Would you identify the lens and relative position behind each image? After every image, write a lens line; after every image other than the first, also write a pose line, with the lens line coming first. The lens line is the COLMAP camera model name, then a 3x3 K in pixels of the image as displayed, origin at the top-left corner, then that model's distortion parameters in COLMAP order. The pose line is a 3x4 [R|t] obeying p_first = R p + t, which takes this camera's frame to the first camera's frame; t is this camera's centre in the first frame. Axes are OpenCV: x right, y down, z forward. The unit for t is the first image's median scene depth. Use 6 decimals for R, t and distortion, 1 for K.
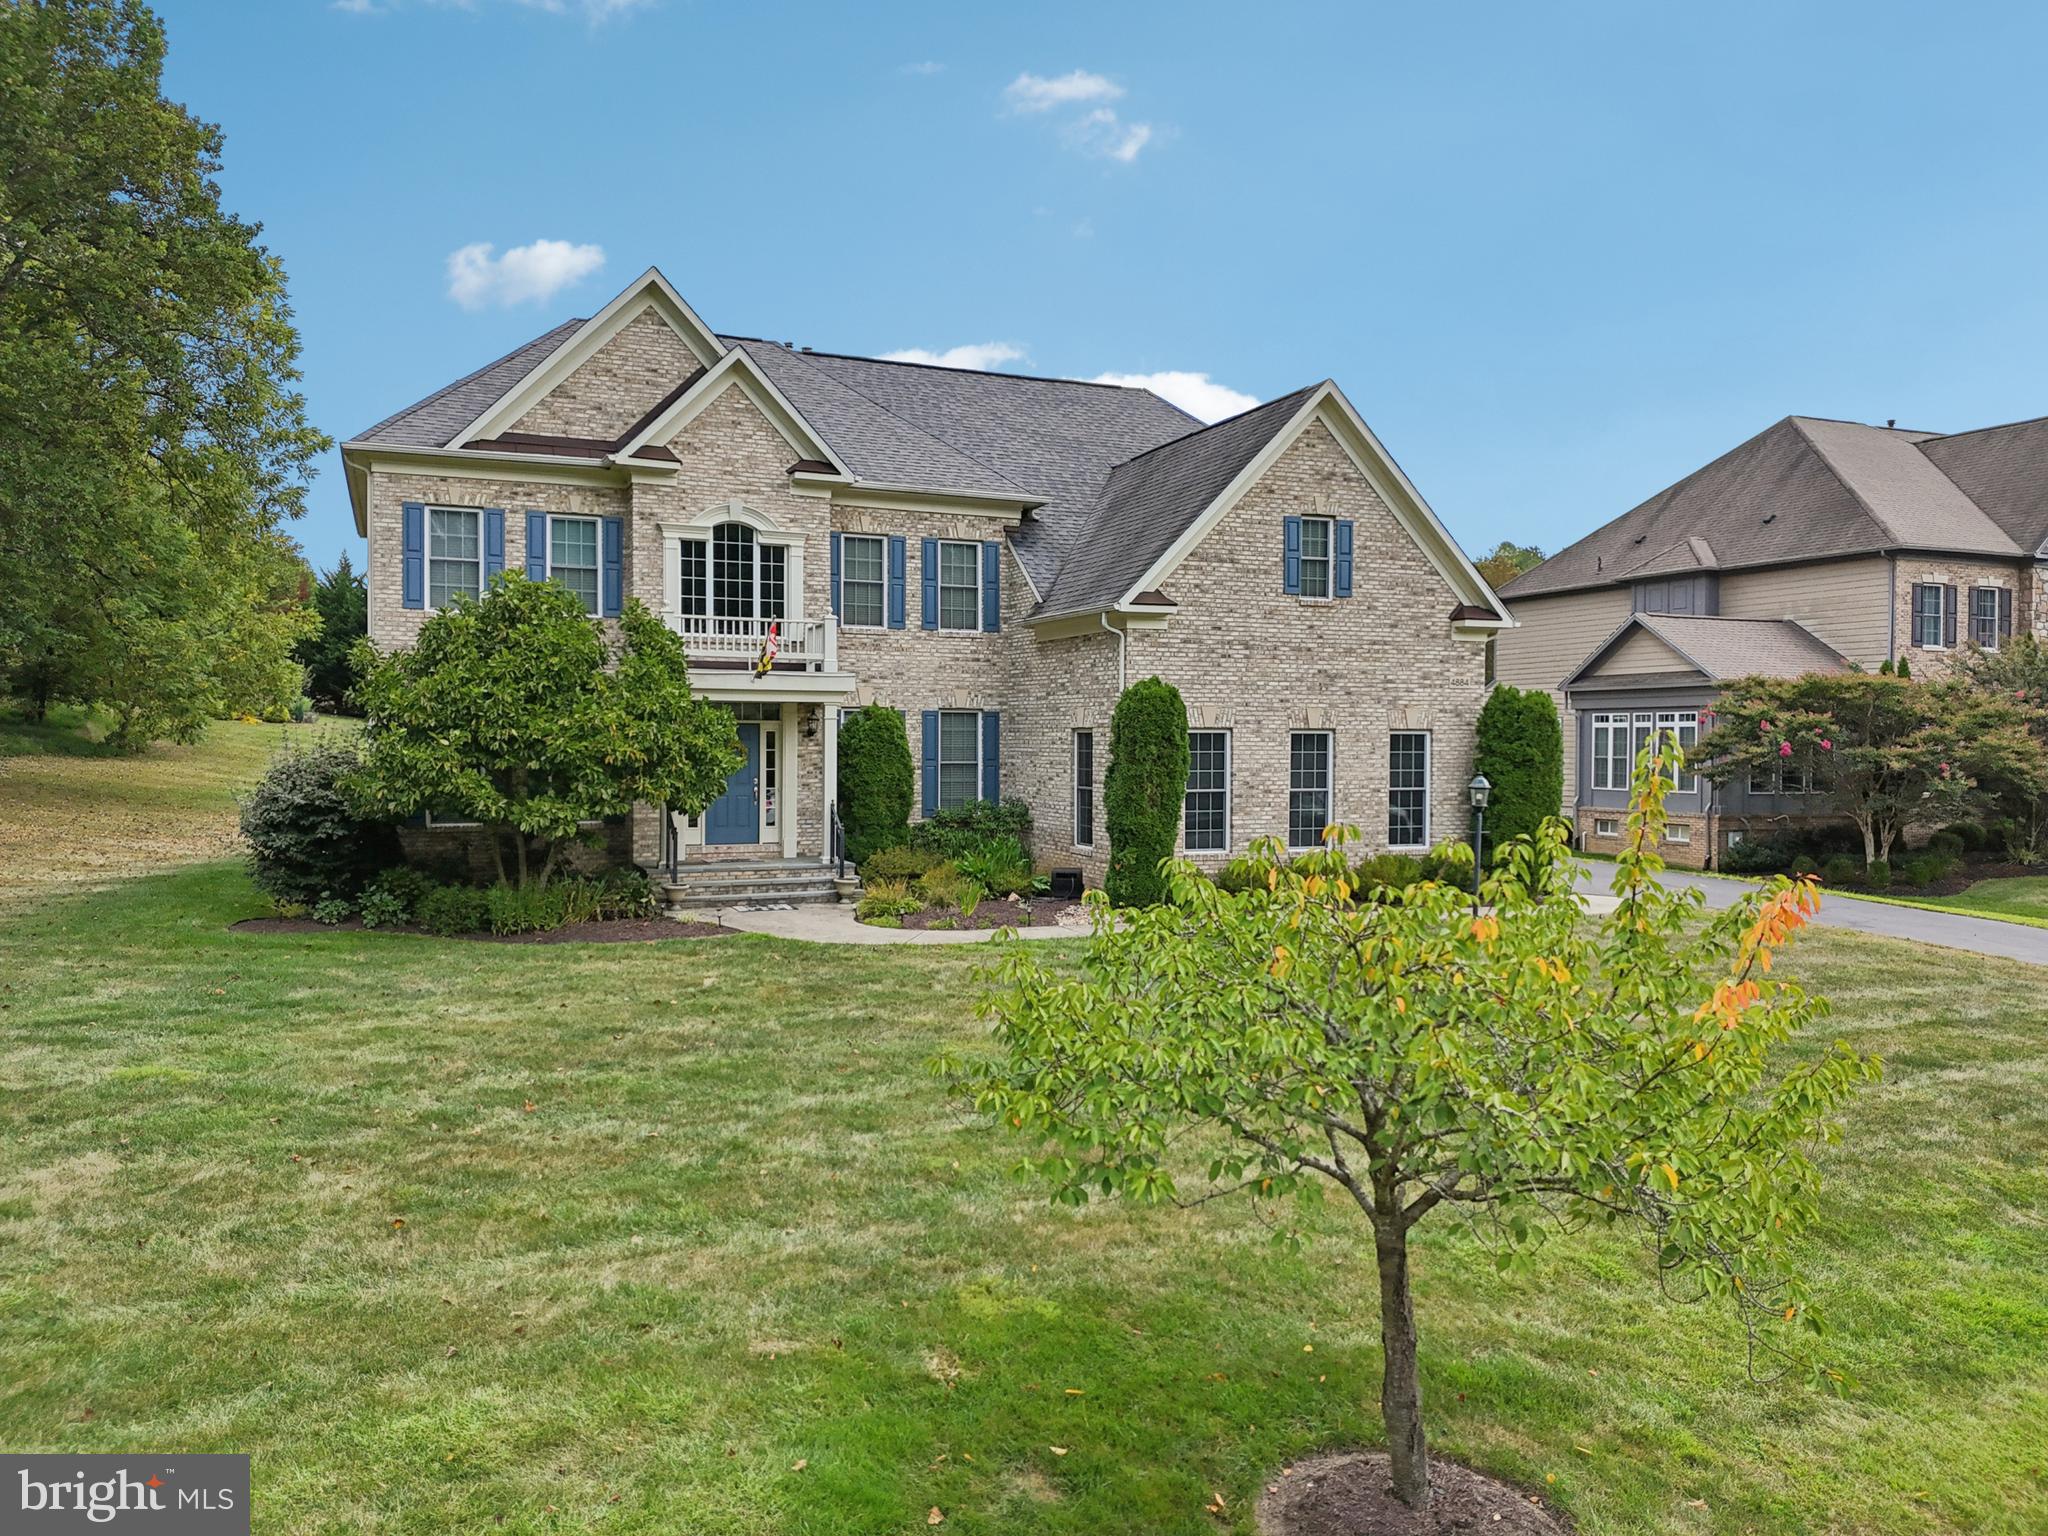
lens RADIAL K [[1501.9, 0, 1025.8], [0, 1501.9, 759.4], [0, 0, 1]] dist [0.087548, -0.102438]
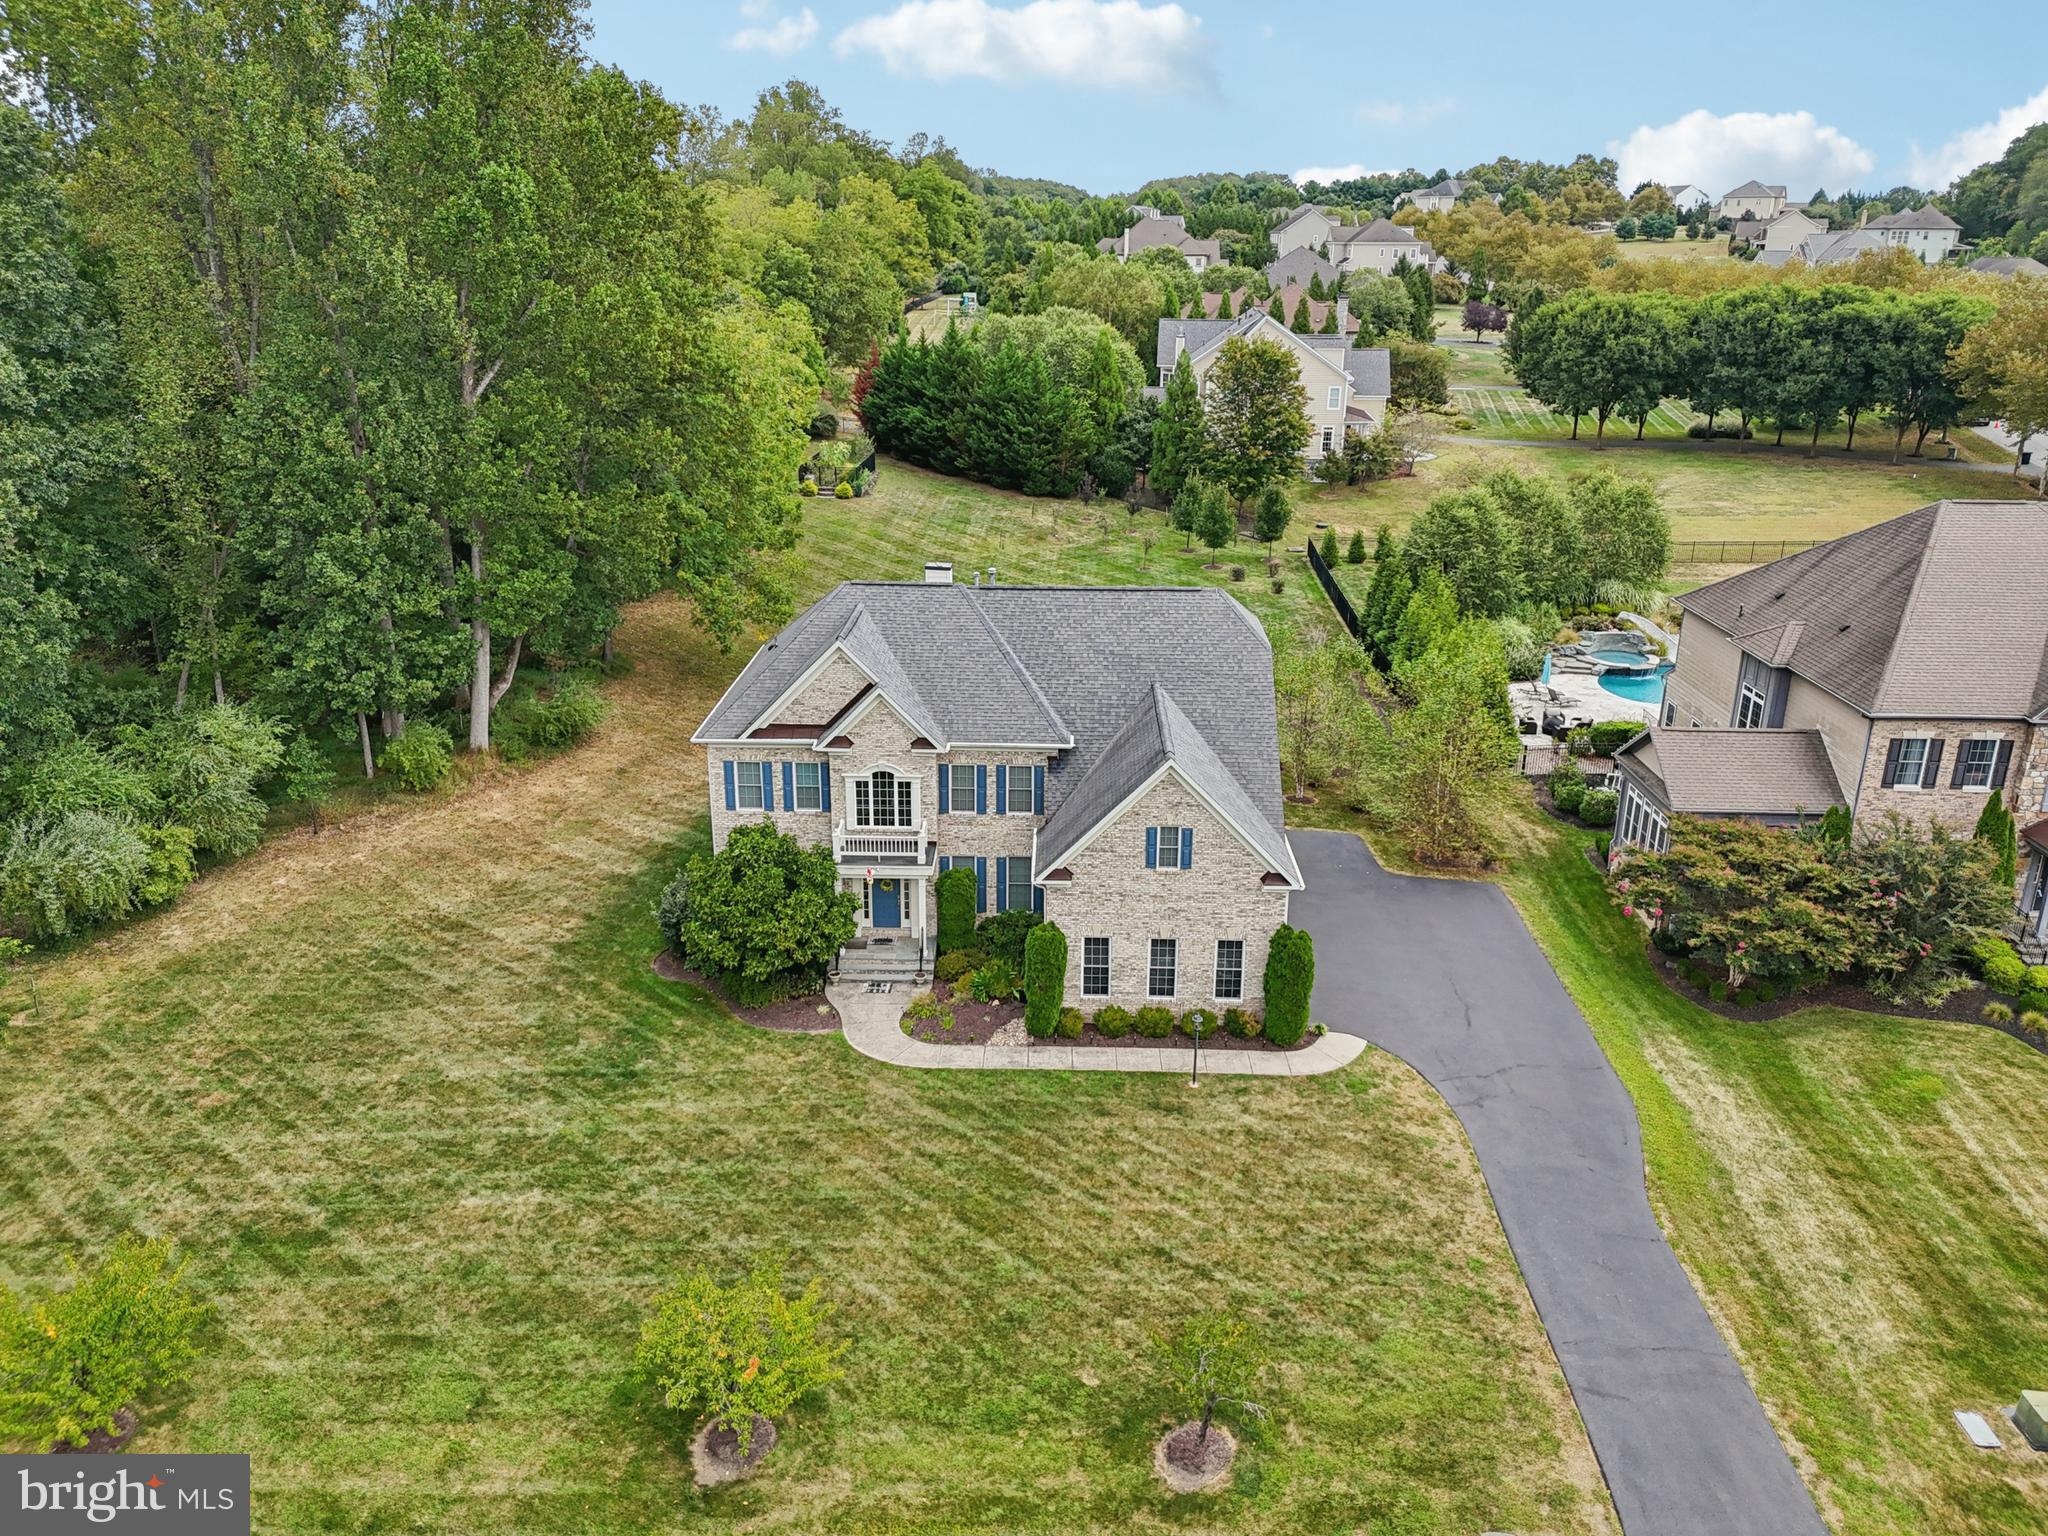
lens RADIAL K [[1501.9, 0, 1025.8], [0, 1501.9, 759.4], [0, 0, 1]] dist [0.087548, -0.102438]
pose [[0.911675, 0.134507, -0.388273, 0.683759], [-0.007017, 0.949866, 0.312579, -0.752029], [0.410852, -0.282246, 0.866913, -0.523697]]
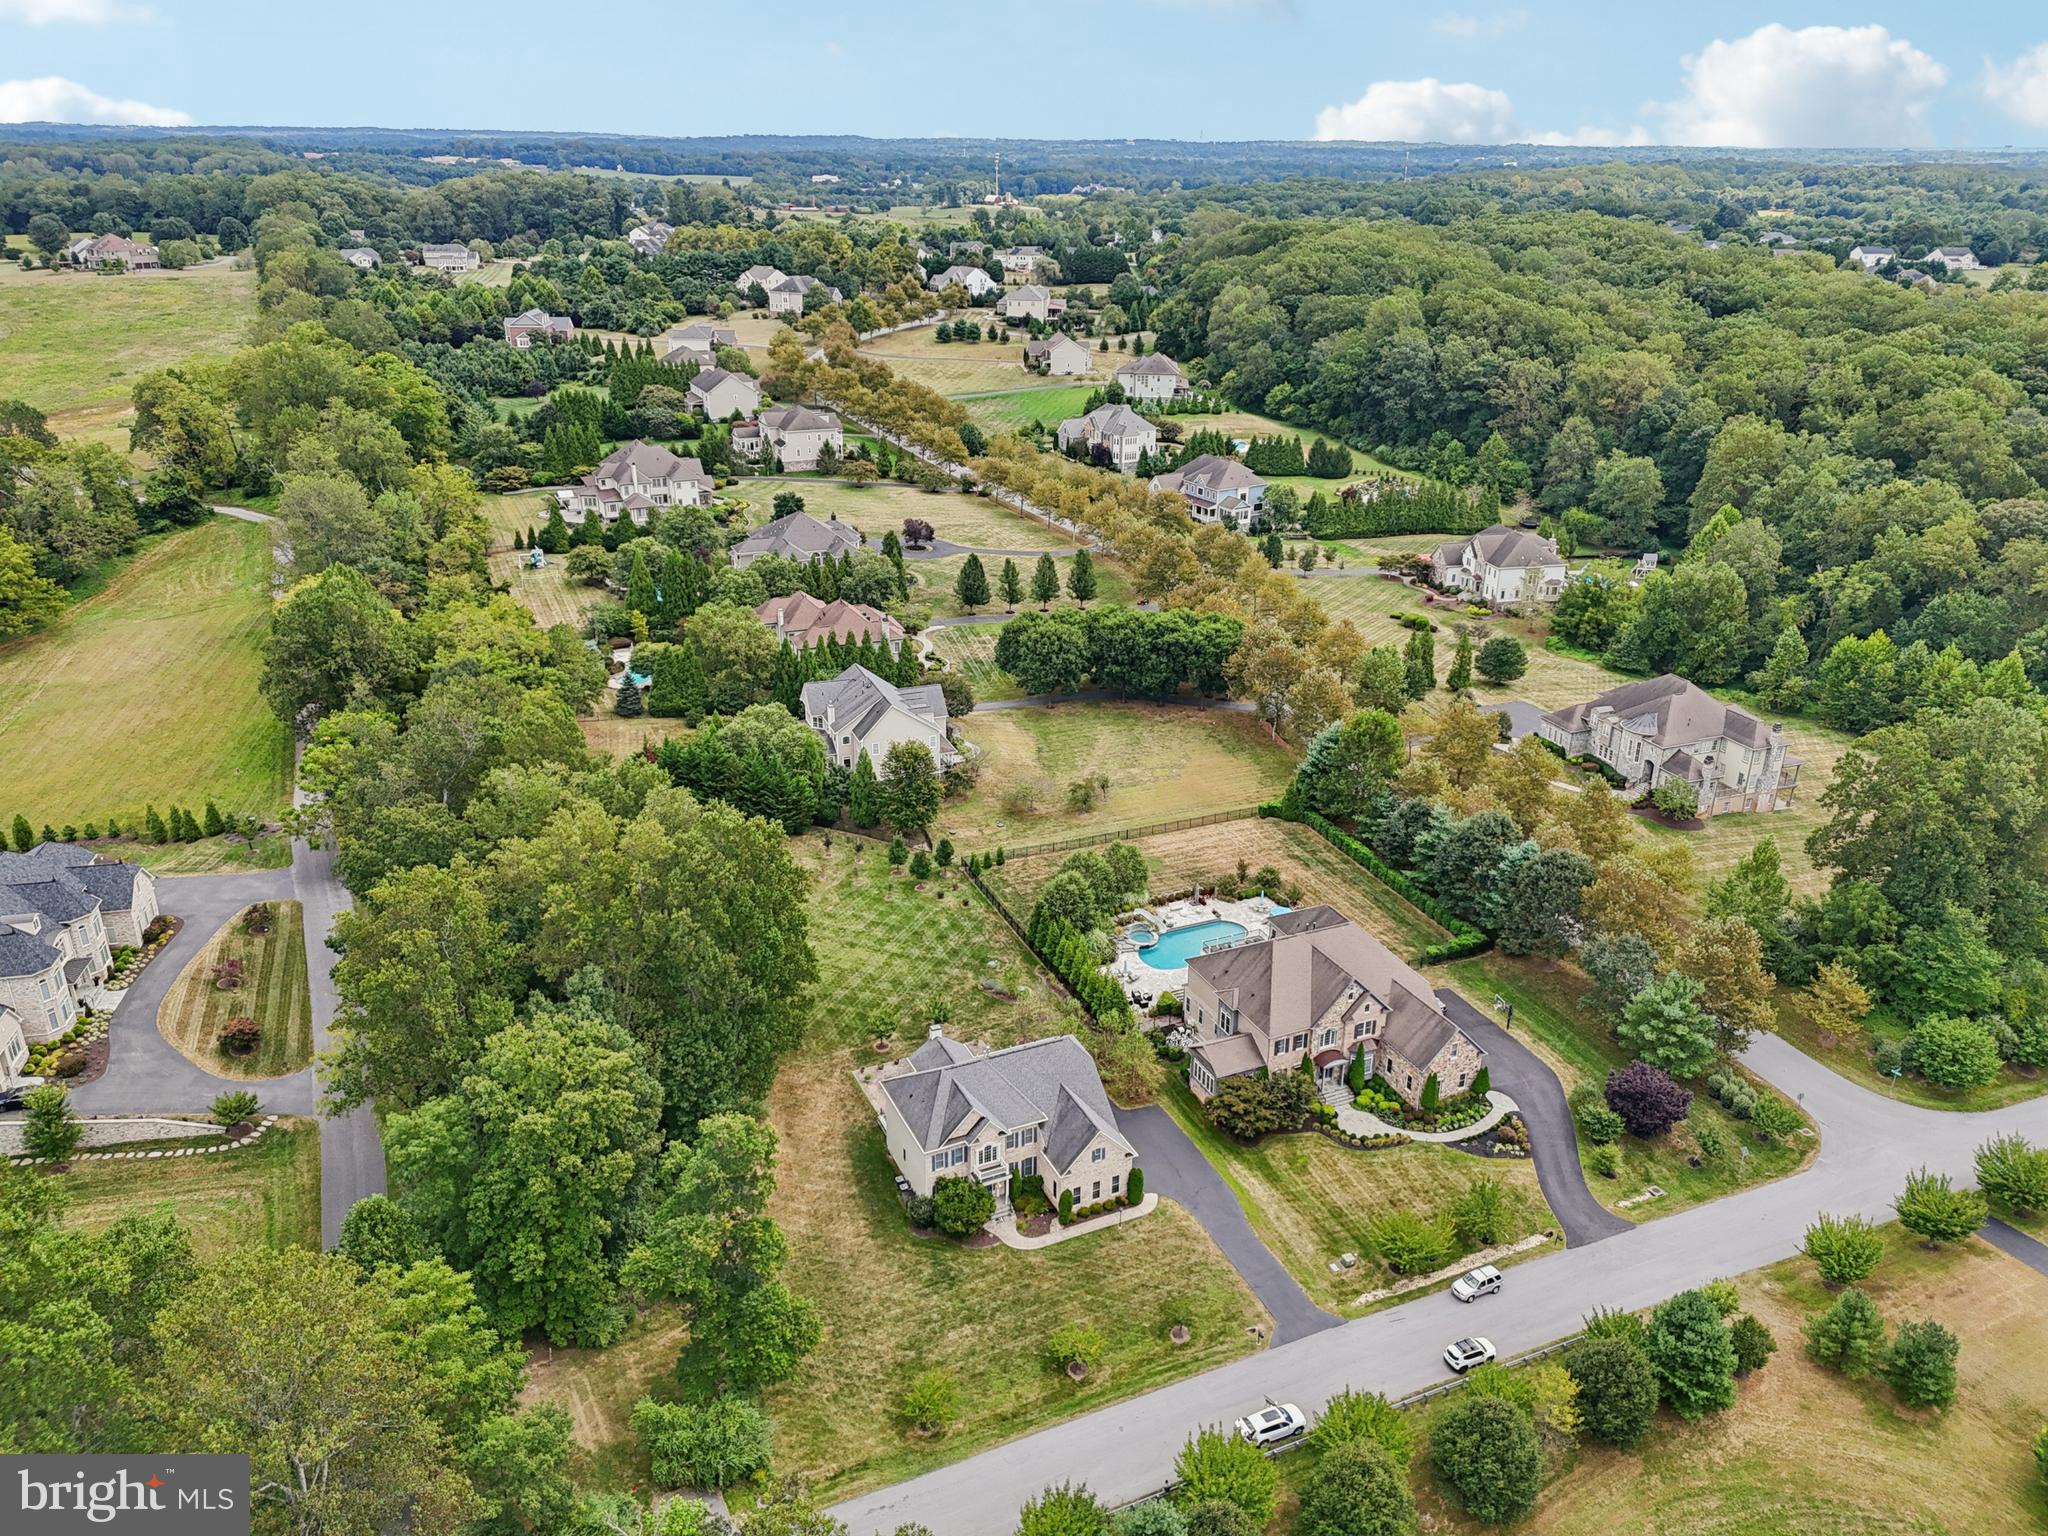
lens RADIAL K [[1501.9, 0, 1025.8], [0, 1501.9, 759.4], [0, 0, 1]] dist [0.087548, -0.102438]
pose [[0.999394, -0.010789, 0.033107, -0.223613], [-0.002232, 0.928981, 0.370120, -3.367518], [-0.034749, -0.369969, 0.928394, -3.402351]]
